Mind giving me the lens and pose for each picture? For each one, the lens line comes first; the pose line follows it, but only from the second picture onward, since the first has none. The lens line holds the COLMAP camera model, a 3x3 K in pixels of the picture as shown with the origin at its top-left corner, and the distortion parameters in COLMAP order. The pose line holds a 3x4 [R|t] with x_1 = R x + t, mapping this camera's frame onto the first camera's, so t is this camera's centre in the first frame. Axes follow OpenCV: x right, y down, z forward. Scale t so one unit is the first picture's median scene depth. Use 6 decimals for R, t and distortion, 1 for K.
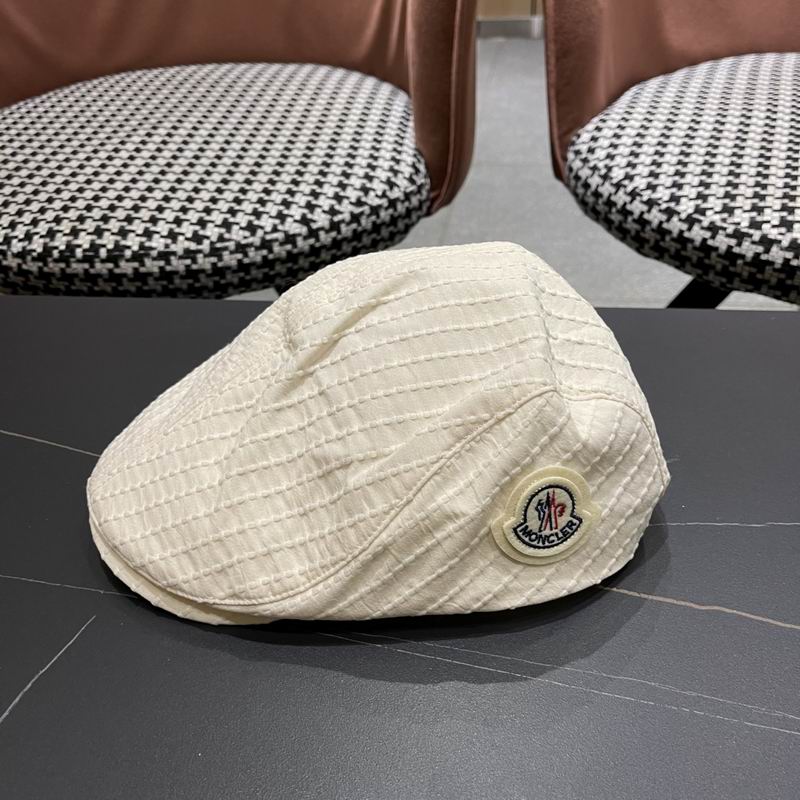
lens RADIAL K [[832.0, 0, 402.2], [0, 832.0, 406.8], [0, 0, 1]] dist [0.003887, 0.000000]
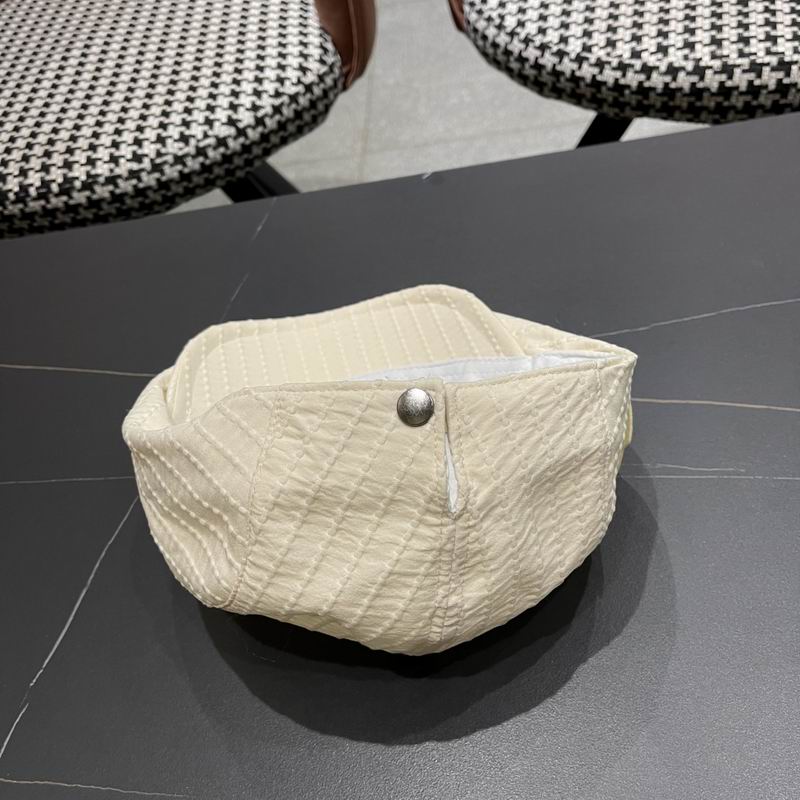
lens RADIAL K [[832.0, 0, 406.2], [0, 832.0, 415.6], [0, 0, 1]] dist [0.003887, 0.000000]
pose [[0.982401, -0.186573, 0.008843, 0.024506], [0.181679, 0.965478, 0.186666, -0.016672], [-0.043365, -0.181774, 0.982384, -0.134856]]
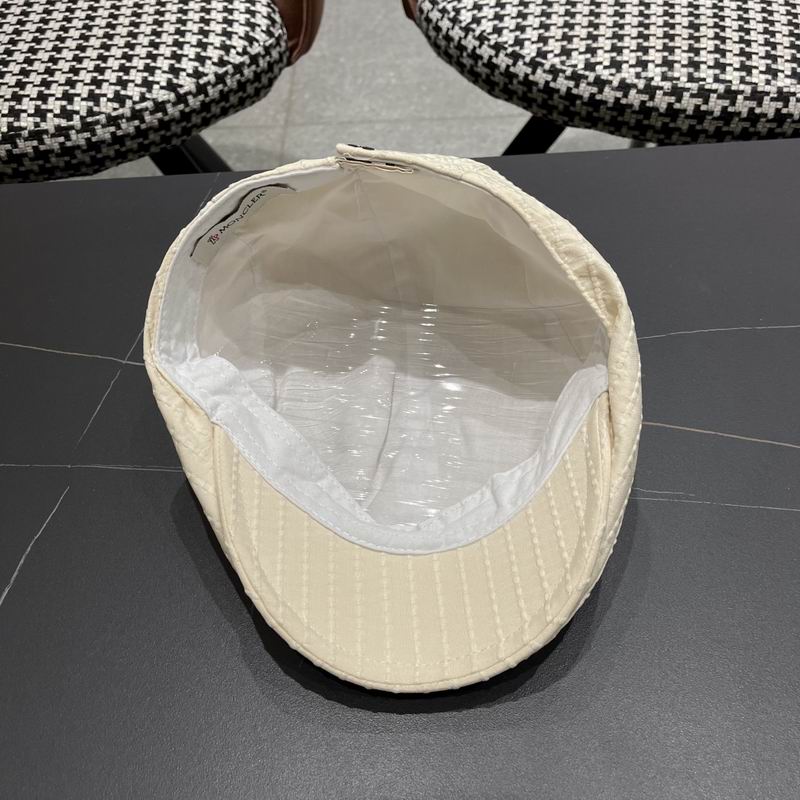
lens RADIAL K [[832.0, 0, 405.4], [0, 832.0, 403.3], [0, 0, 1]] dist [0.003887, 0.000000]
pose [[0.982110, -0.126724, 0.139285, -0.026294], [0.093989, 0.970835, 0.220556, -0.044312], [-0.163172, -0.203520, 0.965378, -0.110310]]
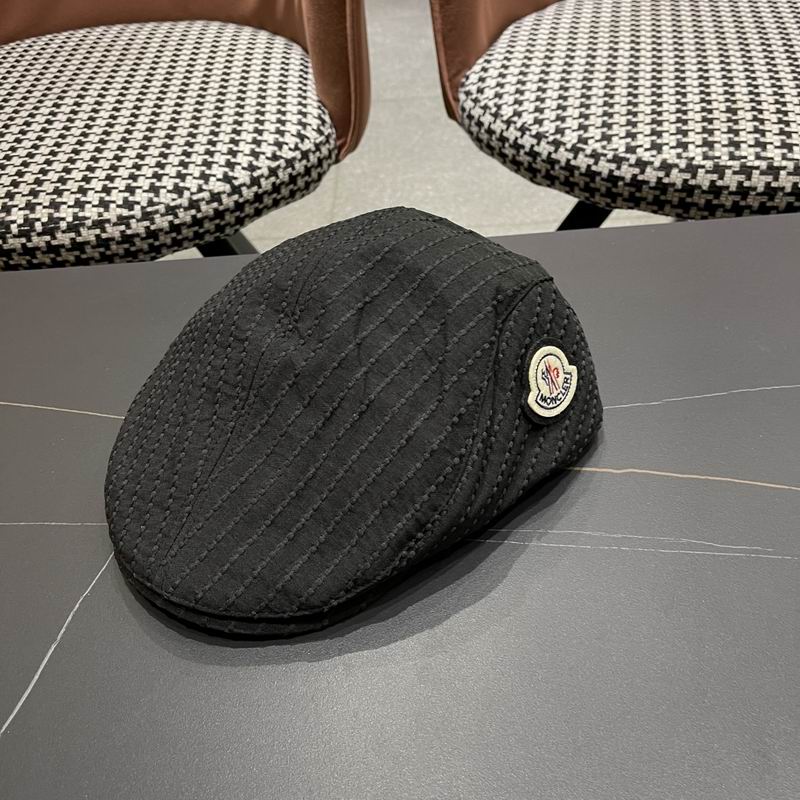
lens RADIAL K [[832.0, 0, 398.1], [0, 832.0, 400.6], [0, 0, 1]] dist [0.003887, 0.000000]
pose [[0.987461, -0.114885, 0.108268, -0.048068], [0.107448, 0.991585, 0.072213, 0.005558], [-0.115653, -0.059675, 0.991495, -0.102664]]
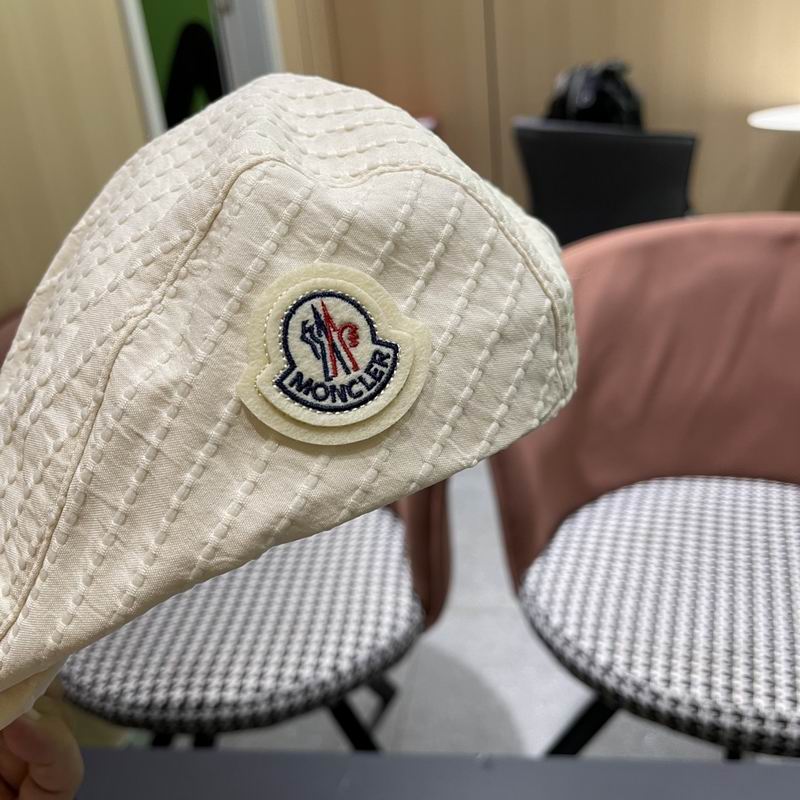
lens RADIAL K [[832.0, 0, 403.2], [0, 832.0, 403.4], [0, 0, 1]] dist [0.003887, 0.000000]
pose [[0.999152, -0.041127, 0.002022, 0.014880], [0.040473, 0.971852, -0.232090, -0.323041], [0.007580, 0.231975, 0.972692, -0.457966]]
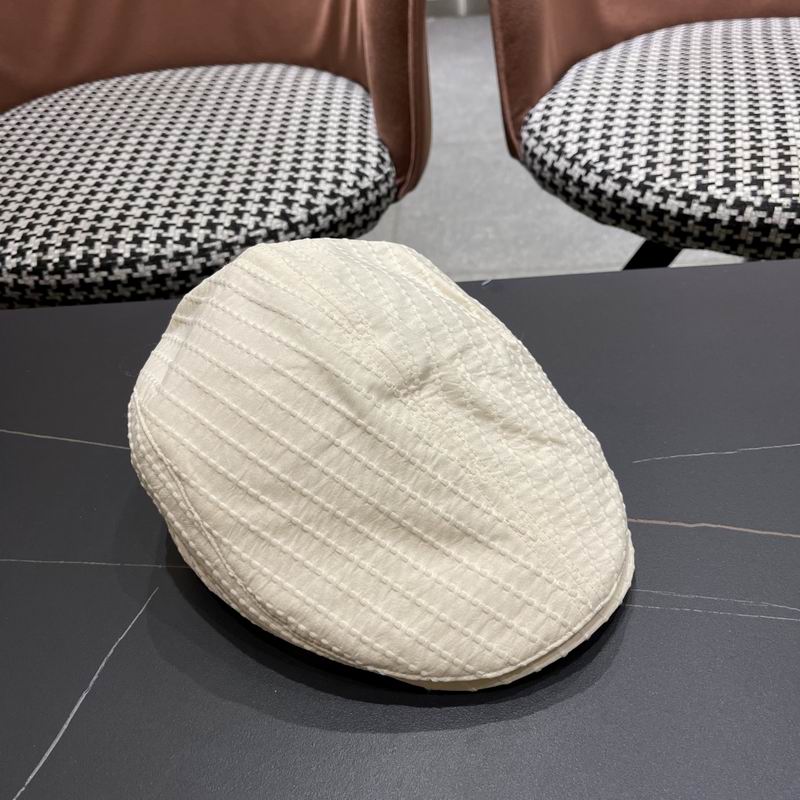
lens RADIAL K [[832.0, 0, 399.0], [0, 832.0, 407.8], [0, 0, 1]] dist [0.003887, 0.000000]
pose [[0.994771, -0.090816, 0.046734, -0.043076], [0.089848, 0.995703, 0.022410, 0.008693], [-0.048569, -0.018093, 0.998656, -0.068562]]
